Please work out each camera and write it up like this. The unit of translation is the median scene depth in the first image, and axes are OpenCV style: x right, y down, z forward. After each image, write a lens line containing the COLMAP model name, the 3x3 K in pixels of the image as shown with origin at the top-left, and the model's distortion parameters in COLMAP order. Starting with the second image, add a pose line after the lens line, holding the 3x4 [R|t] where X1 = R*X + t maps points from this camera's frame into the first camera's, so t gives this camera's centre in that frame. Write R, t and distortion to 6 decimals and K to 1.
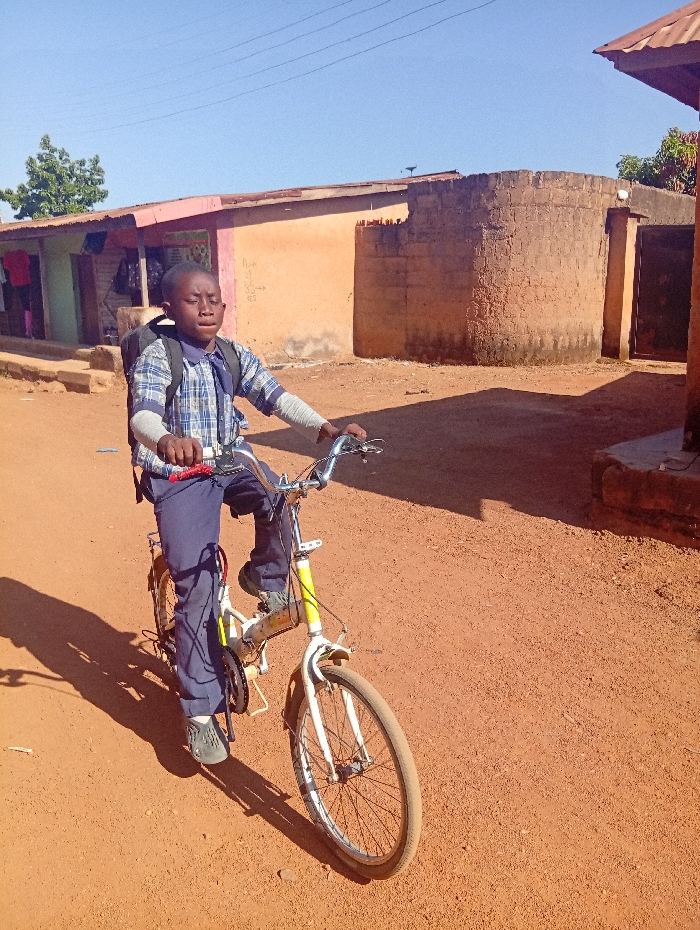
lens RADIAL K [[733.6, 0, 350.6], [0, 733.6, 464.2], [0, 0, 1]] dist [0.034710, 0.003979]
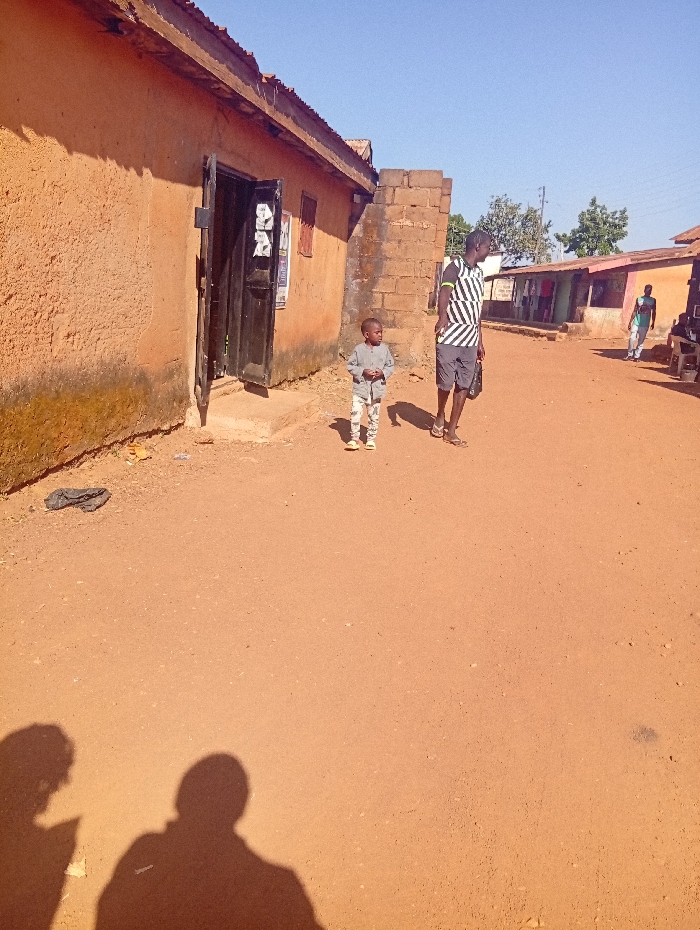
lens RADIAL K [[733.6, 0, 350.3], [0, 733.6, 465.0], [0, 0, 1]] dist [0.034710, 0.003979]
pose [[0.759531, 0.164725, -0.629268, 0.246862], [-0.171909, 0.983841, 0.050046, 0.101642], [0.627344, 0.070165, 0.775575, -0.435189]]
